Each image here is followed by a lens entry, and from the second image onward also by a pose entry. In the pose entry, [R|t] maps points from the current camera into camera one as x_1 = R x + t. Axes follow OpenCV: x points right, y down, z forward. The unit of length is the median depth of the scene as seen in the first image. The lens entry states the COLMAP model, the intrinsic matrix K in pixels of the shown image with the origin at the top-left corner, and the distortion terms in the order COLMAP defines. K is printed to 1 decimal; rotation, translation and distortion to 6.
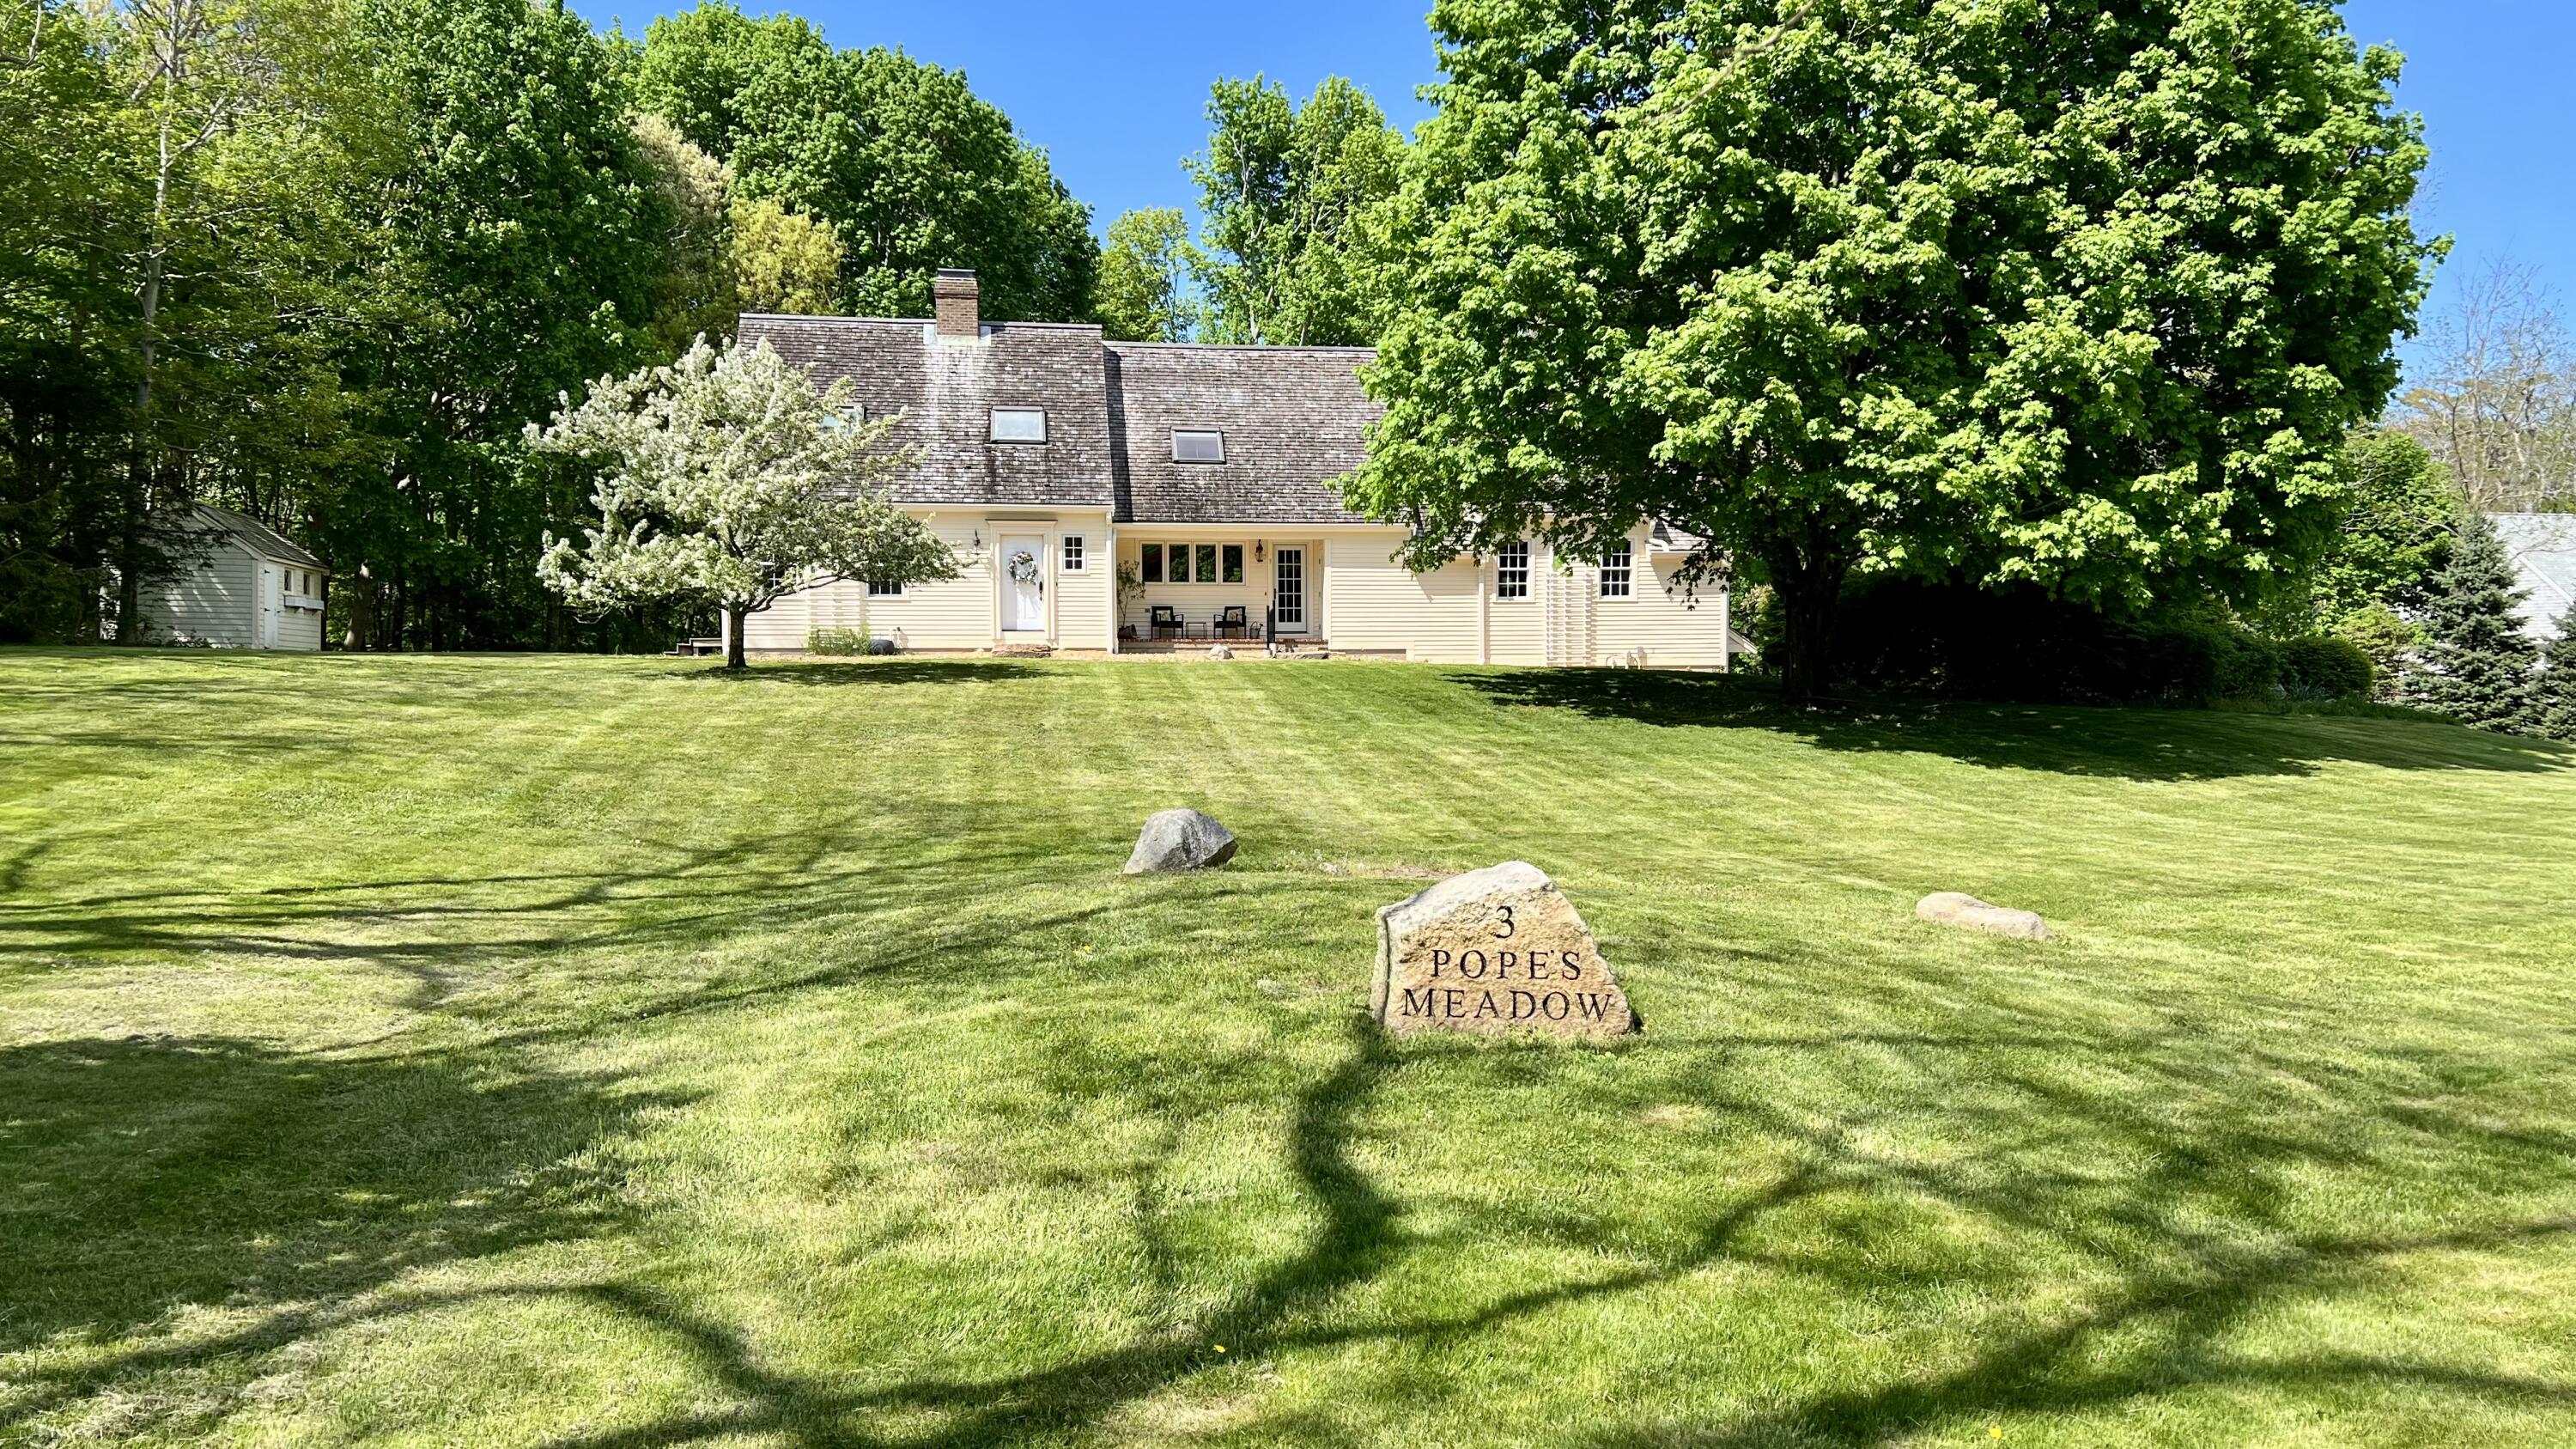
lens RADIAL K [[1984.2, 0, 1288.8], [0, 1984.2, 724.9], [0, 0, 1]] dist [0.011894, -0.000841]
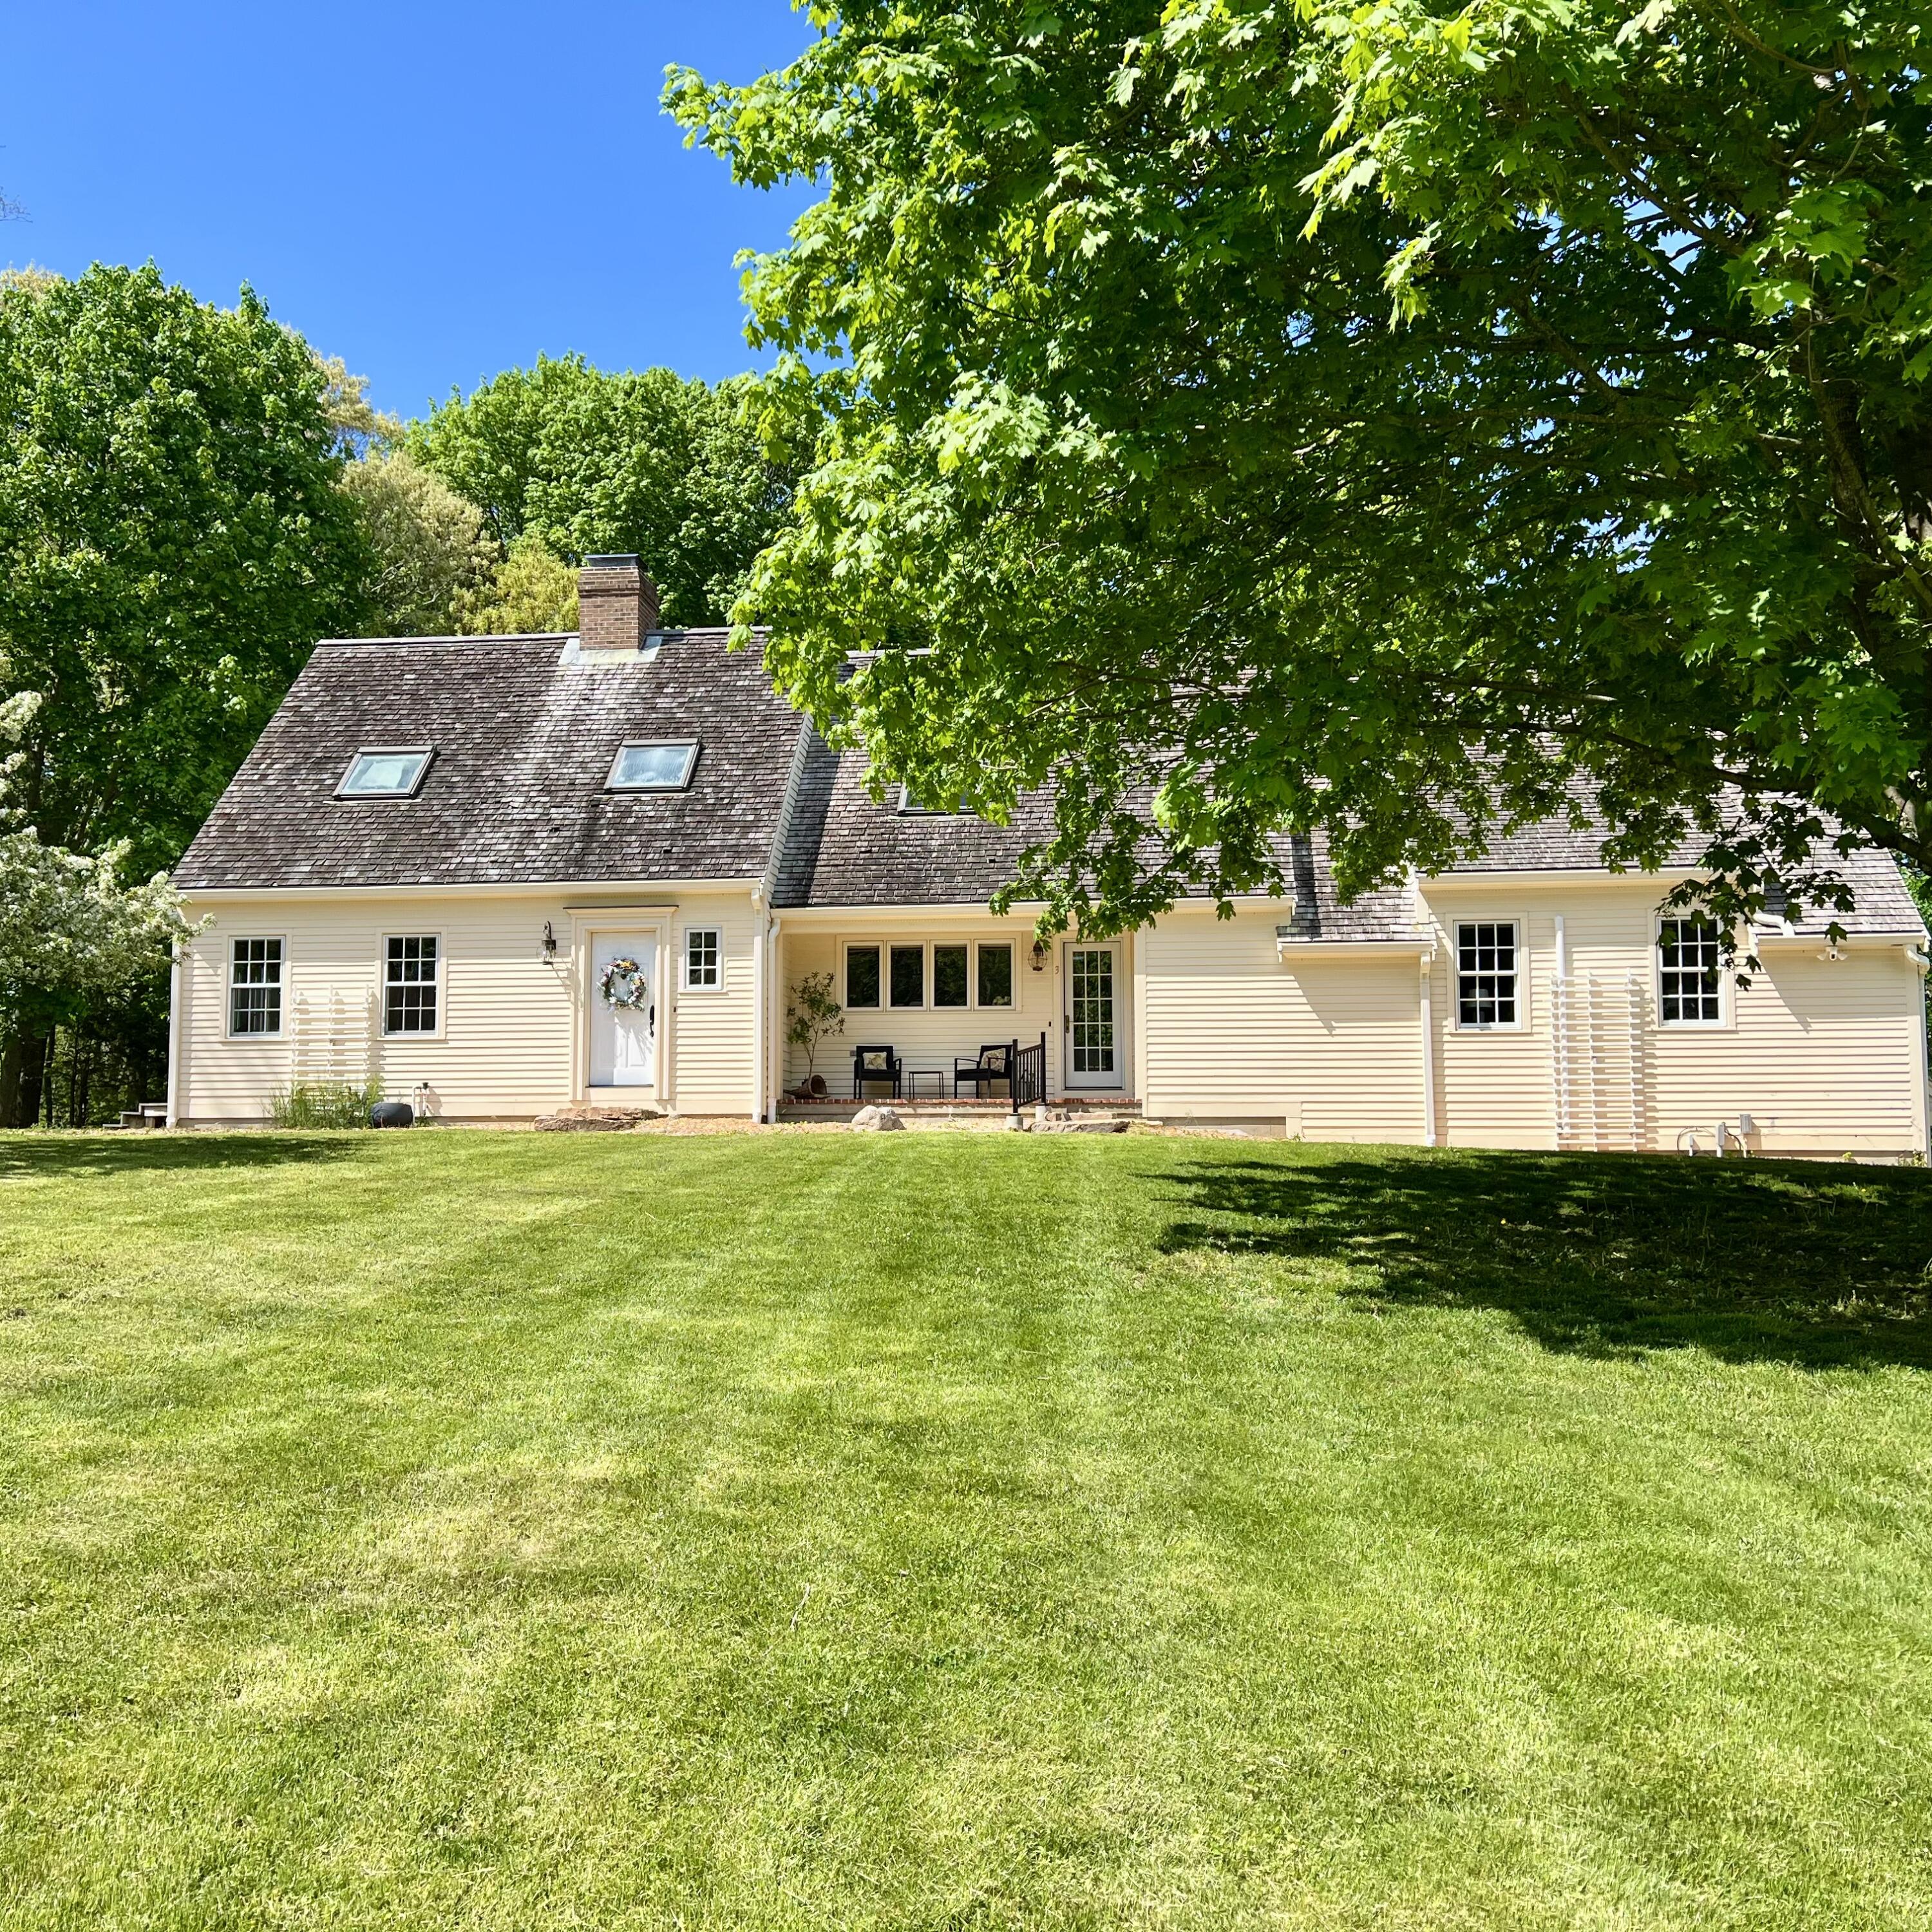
lens RADIAL K [[1772.7, 0, 965.6], [0, 1772.7, 963.3], [0, 0, 1]] dist [0.048182, 0.000000]
pose [[0.949477, -0.029442, -0.312454, 0.132712], [-0.014046, 0.990606, -0.136025, -0.011262], [0.313523, 0.133542, 0.940144, 0.489127]]
